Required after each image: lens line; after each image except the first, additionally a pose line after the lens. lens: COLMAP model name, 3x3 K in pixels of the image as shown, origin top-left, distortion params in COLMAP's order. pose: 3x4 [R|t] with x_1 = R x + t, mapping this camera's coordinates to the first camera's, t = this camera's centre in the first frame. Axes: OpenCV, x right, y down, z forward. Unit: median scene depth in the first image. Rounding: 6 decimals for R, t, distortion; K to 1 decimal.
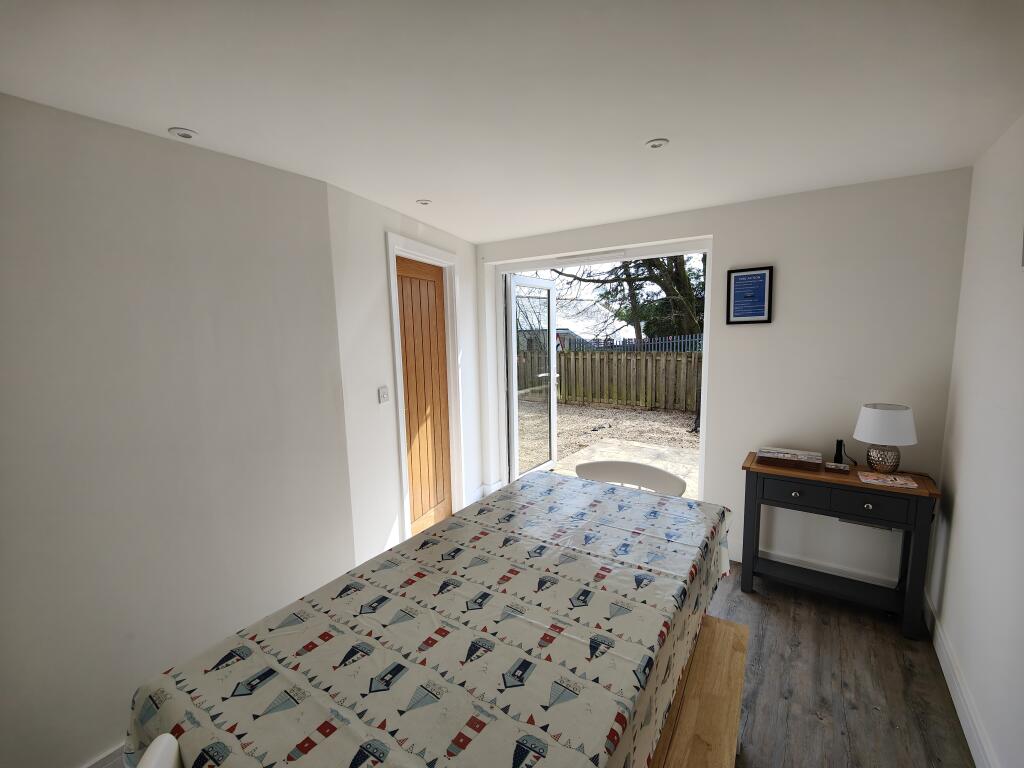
lens RADIAL K [[455.2, 0, 512.9], [0, 455.2, 385.2], [0, 0, 1]] dist [0.000429, 0.000005]
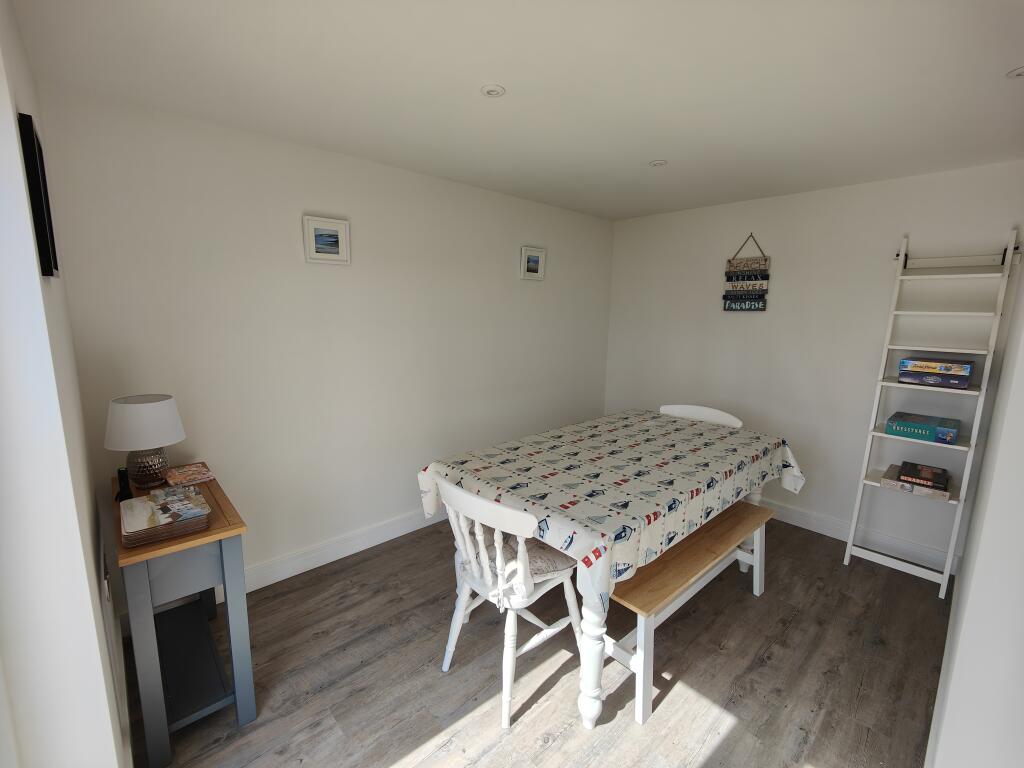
lens RADIAL K [[455.2, 0, 513.0], [0, 455.2, 383.6], [0, 0, 1]] dist [0.000429, 0.000005]
pose [[-0.977350, -0.026896, 0.209915, 0.058595], [0.035446, 0.957075, 0.287663, -0.208112], [-0.208642, 0.288588, -0.934444, 1.876853]]
